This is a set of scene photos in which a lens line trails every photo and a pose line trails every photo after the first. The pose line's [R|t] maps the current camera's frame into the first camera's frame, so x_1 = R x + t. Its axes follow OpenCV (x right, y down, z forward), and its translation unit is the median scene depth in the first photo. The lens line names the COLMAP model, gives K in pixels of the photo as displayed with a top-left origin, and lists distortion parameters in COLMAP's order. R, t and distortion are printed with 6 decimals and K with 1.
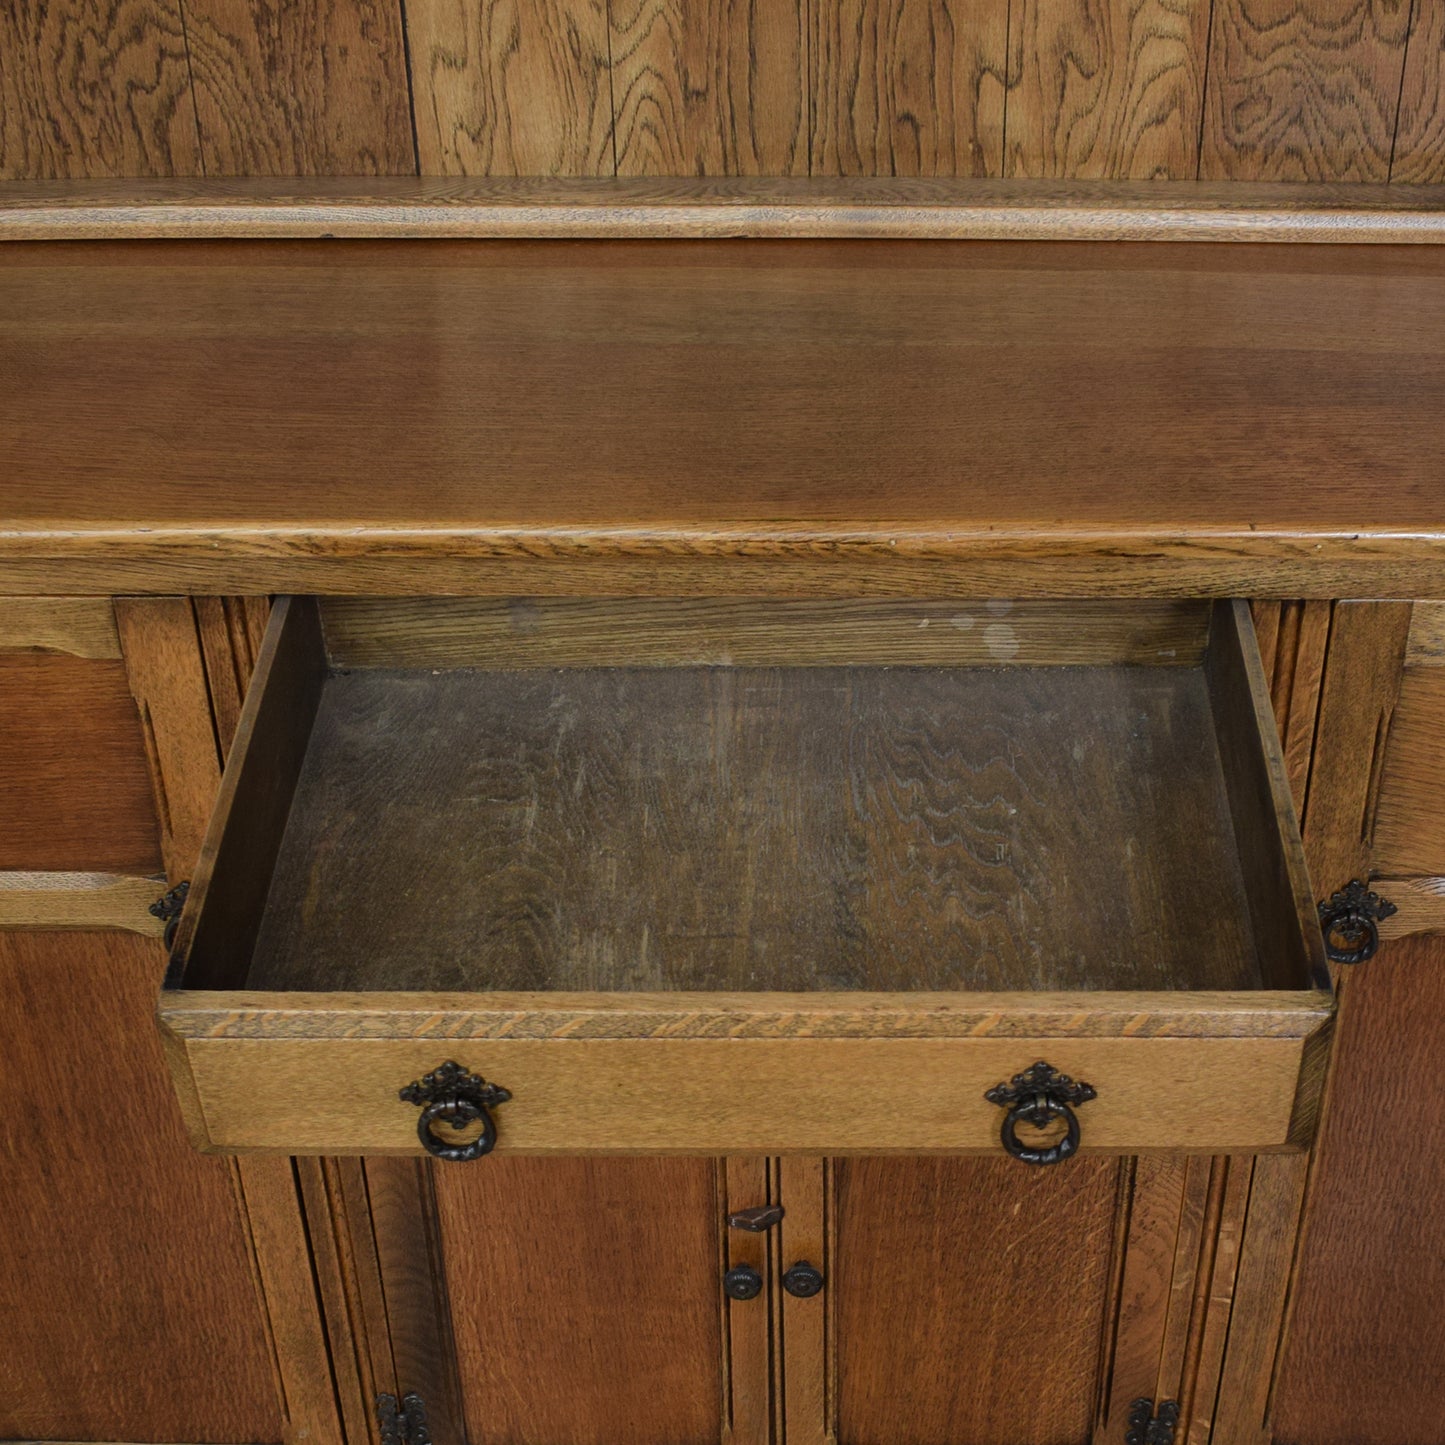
lens RADIAL K [[2410.9, 0, 834.5], [0, 2410.9, 980.7], [0, 0, 1]] dist [-0.095068, 0.001149]
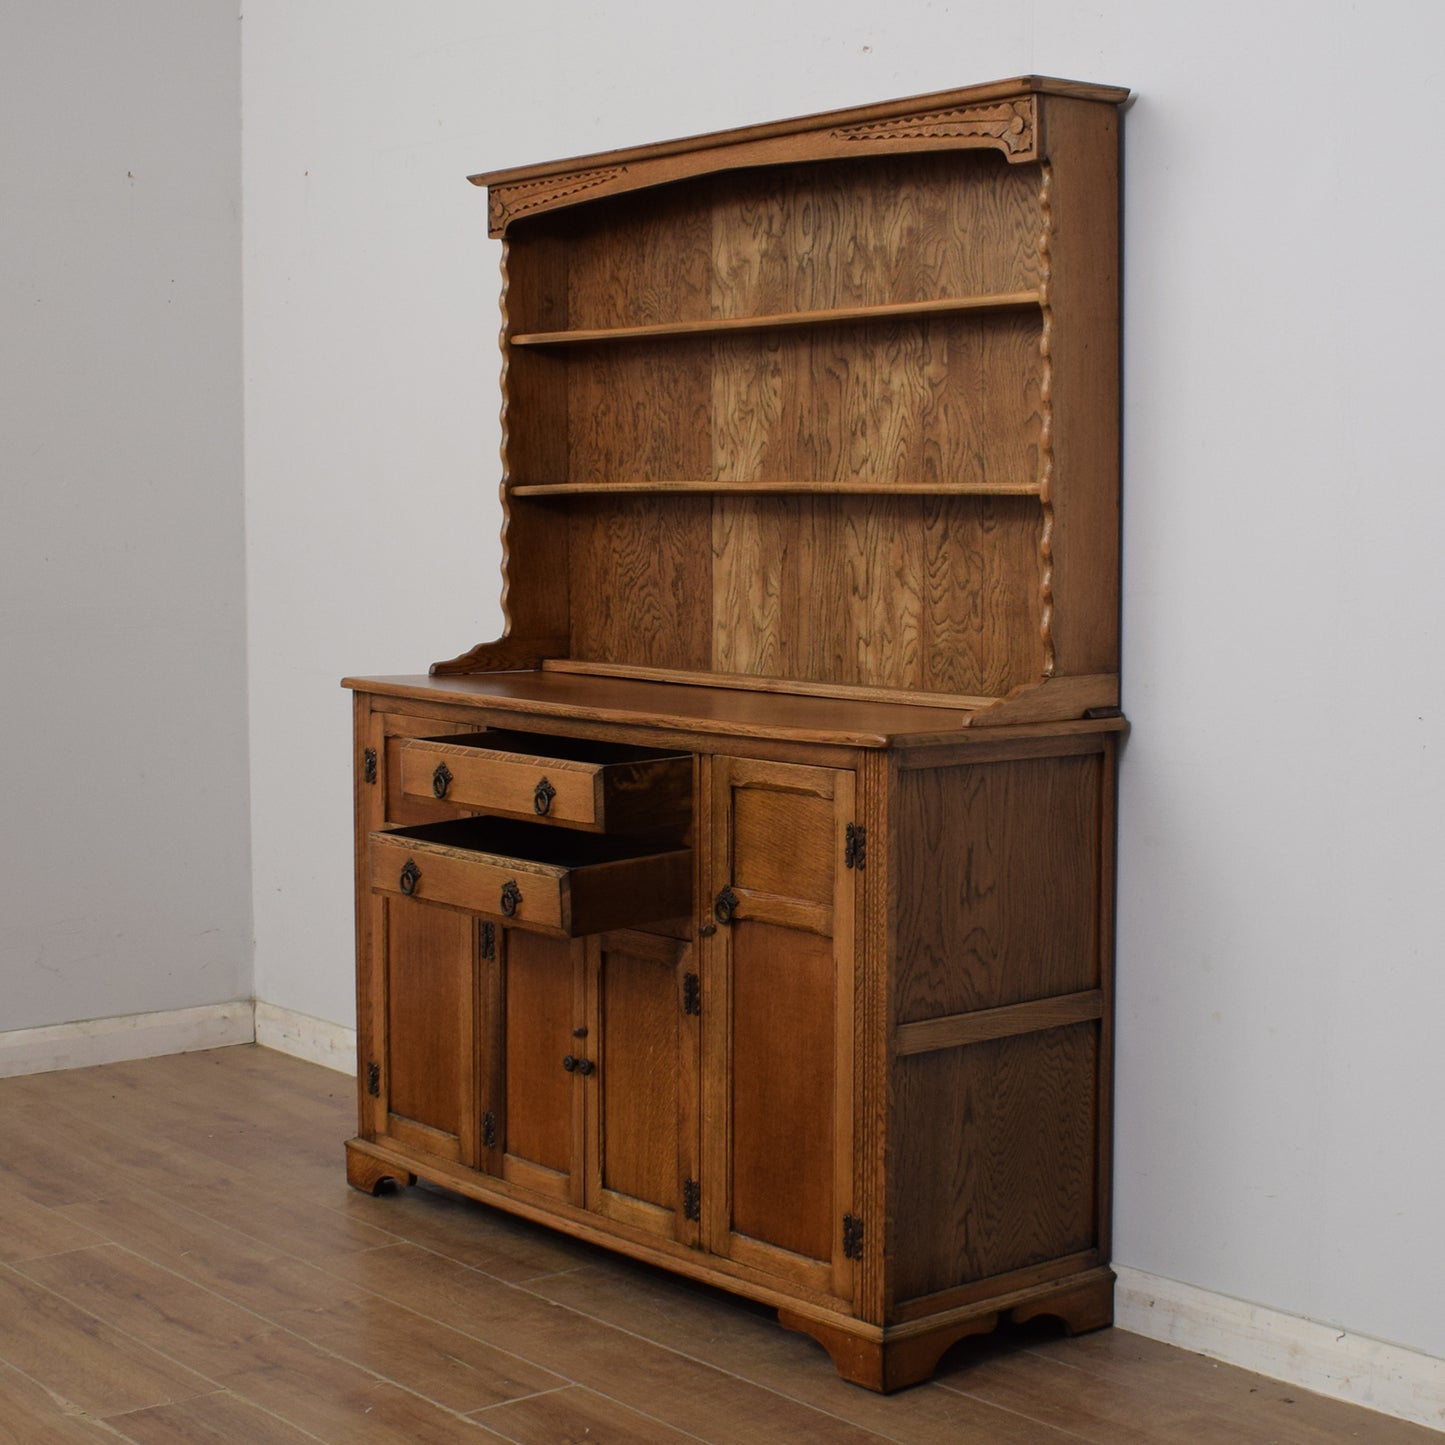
lens RADIAL K [[2557.8, 0, 775.8], [0, 2557.8, 705.1], [0, 0, 1]] dist [-0.092382, -0.011789]
pose [[0.651229, 0.059833, -0.756519, 1.955692], [-0.469427, 0.815039, -0.339633, 0.592816], [0.596271, 0.576309, 0.558864, -0.470133]]
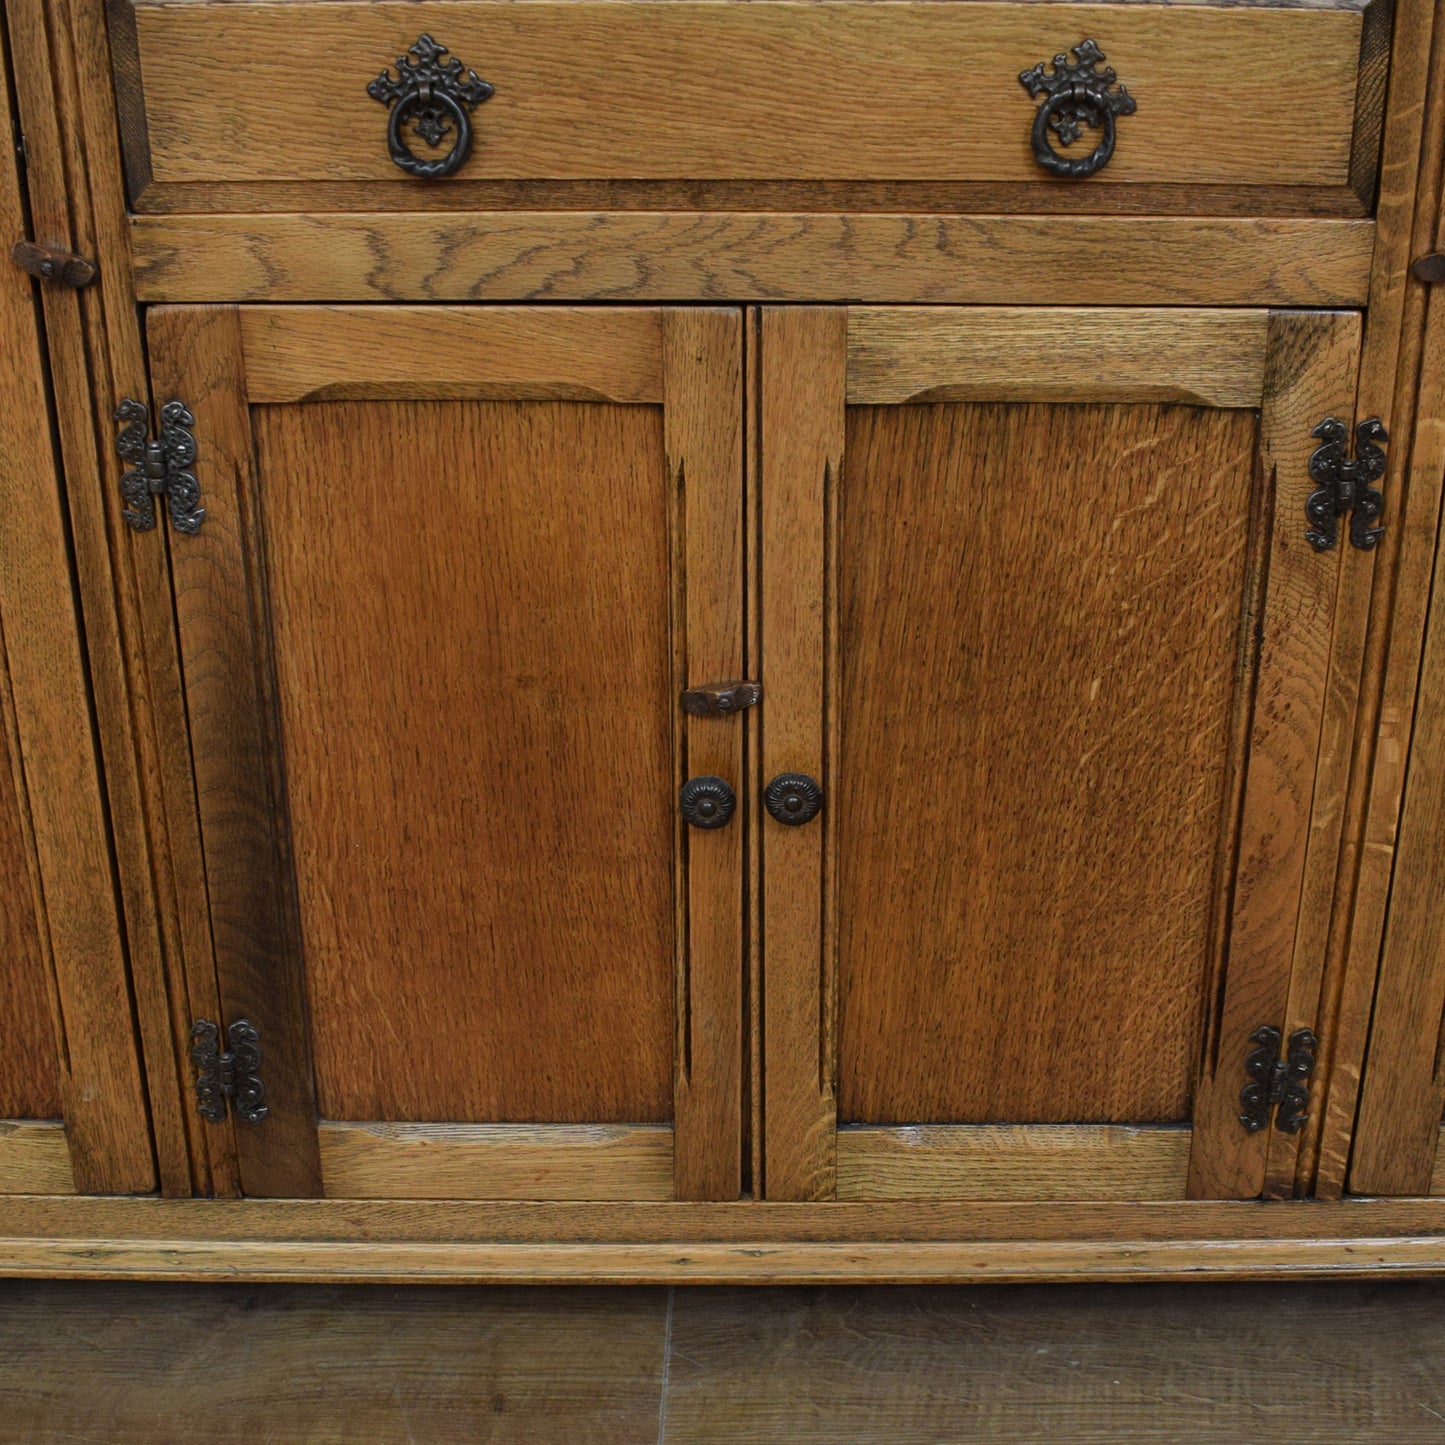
lens RADIAL K [[2277.0, 0, 777.9], [0, 2277.0, 940.1], [0, 0, 1]] dist [-0.098719, 0.015680]
pose [[1.000000, -0.000931, 0.000292, -0.017824], [0.000969, 0.982257, -0.187538, 0.291264], [-0.000112, 0.187539, 0.982257, 0.354406]]
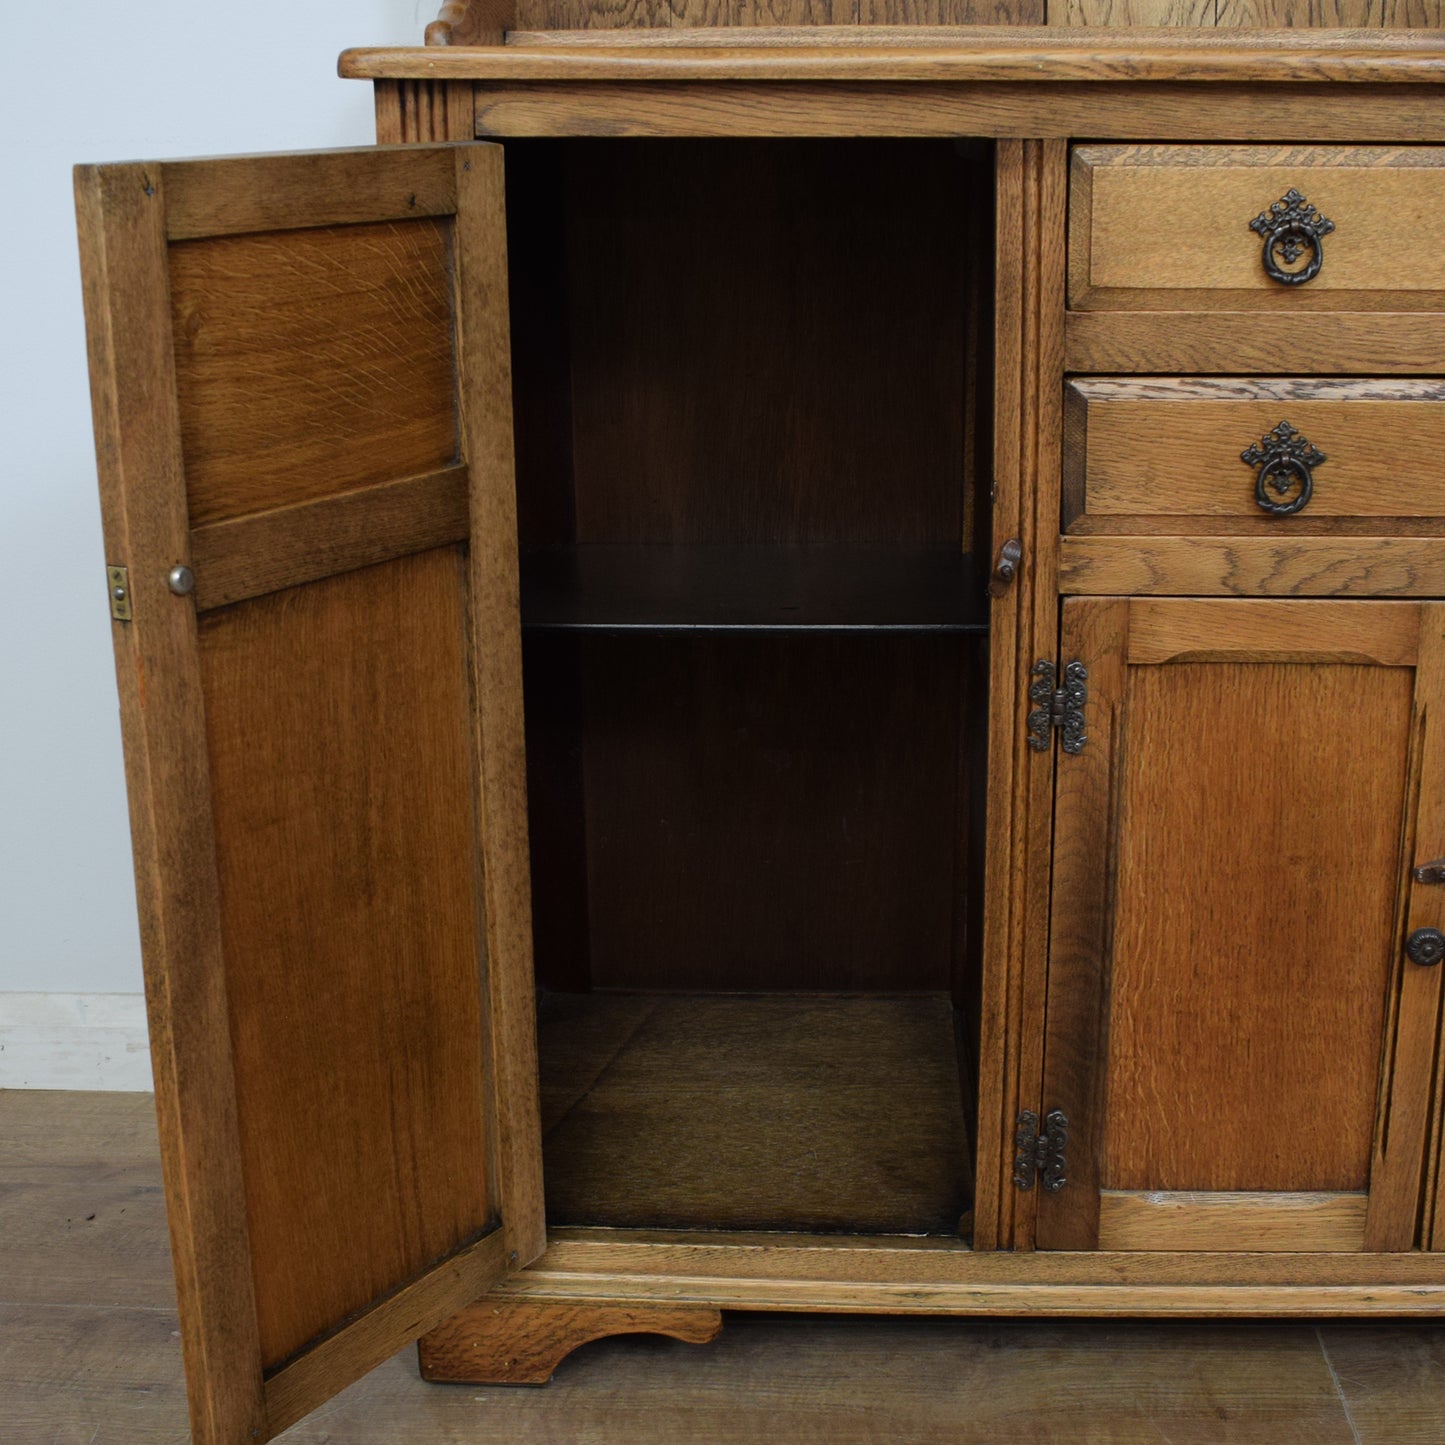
lens RADIAL K [[2187.6, 0, 750.3], [0, 2187.6, 727.9], [0, 0, 1]] dist [-0.102135, 0.008960]
pose [[0.999161, -0.000515, -0.040959, -0.277557], [-0.014536, 0.930390, -0.366282, 0.370170], [0.038296, 0.366570, 0.929602, 0.140185]]
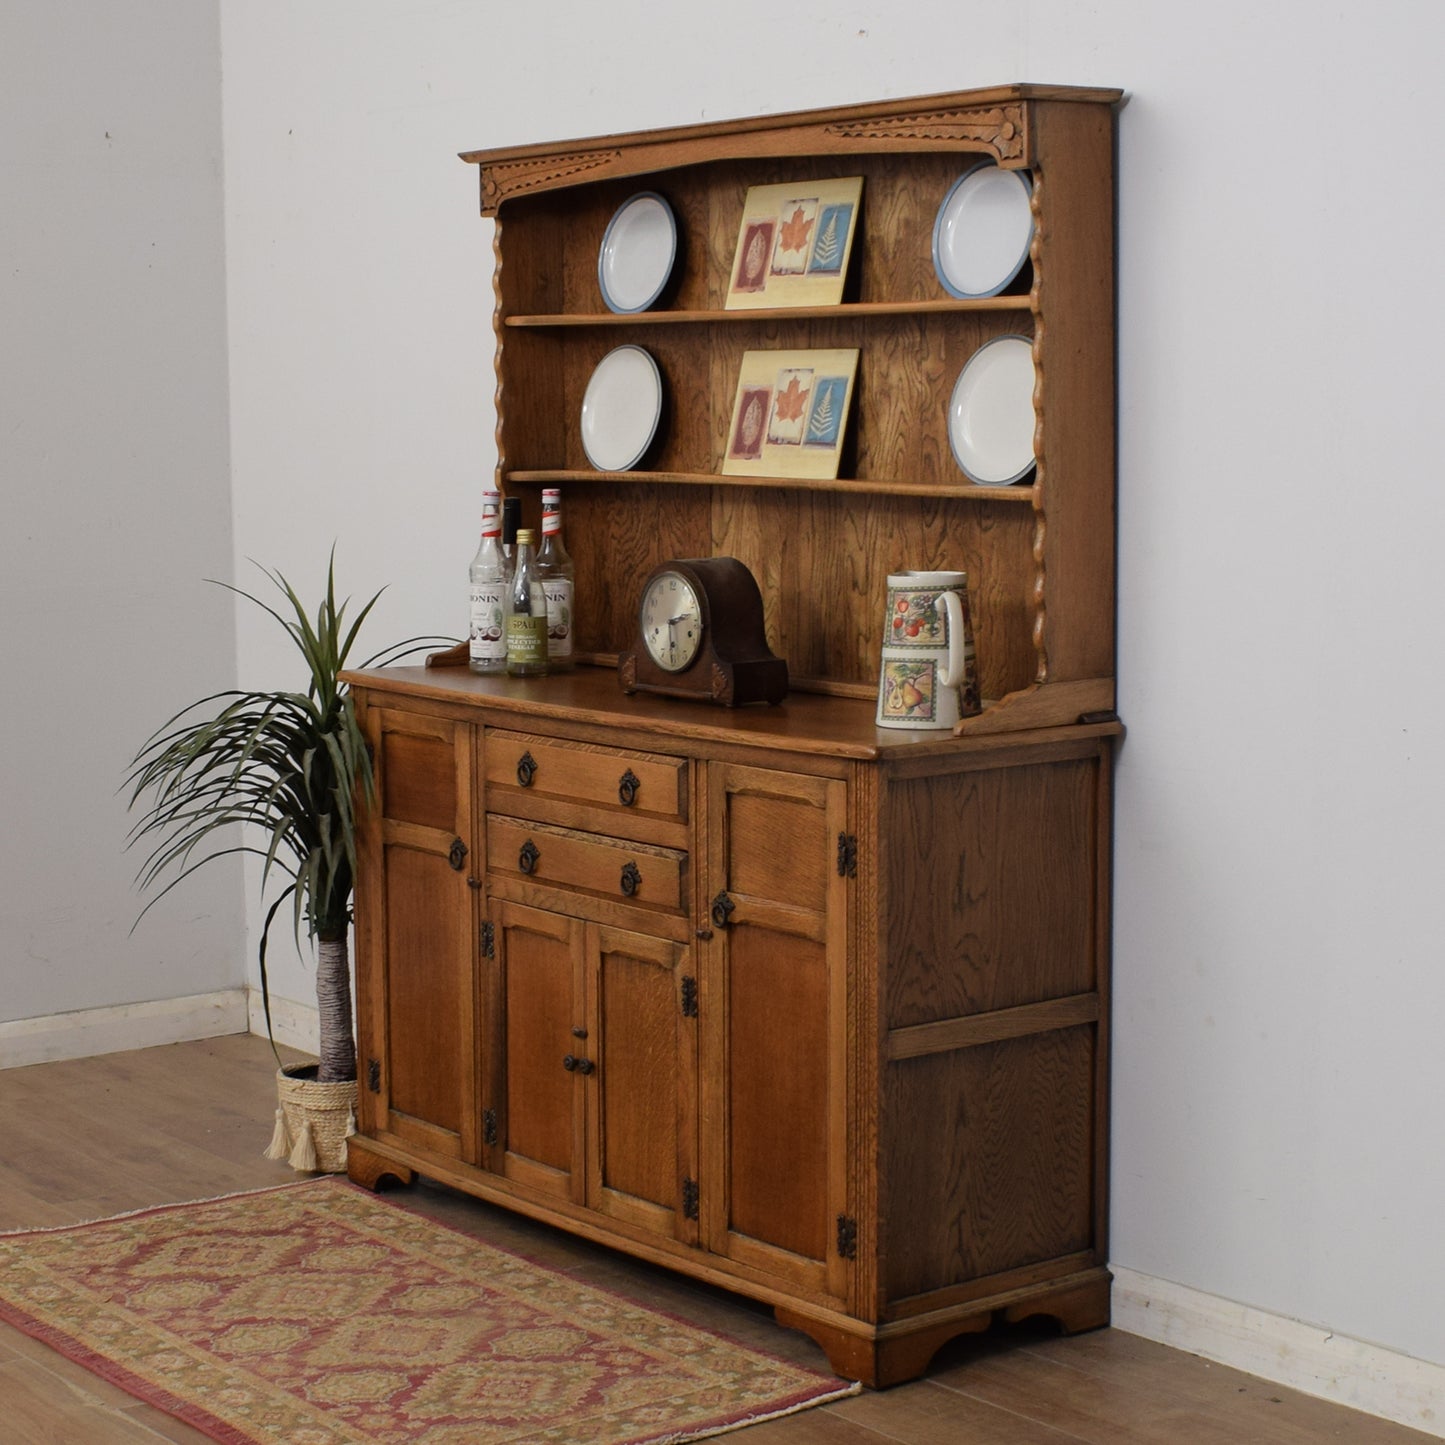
lens RADIAL K [[2971.4, 0, 630.4], [0, 2971.4, 768.2], [0, 0, 1]] dist [-0.085030, -0.079661]
pose [[0.601888, 0.096685, -0.792706, 2.274516], [-0.483953, 0.833762, -0.265764, 0.629881], [0.635233, 0.543593, 0.548622, -0.711548]]
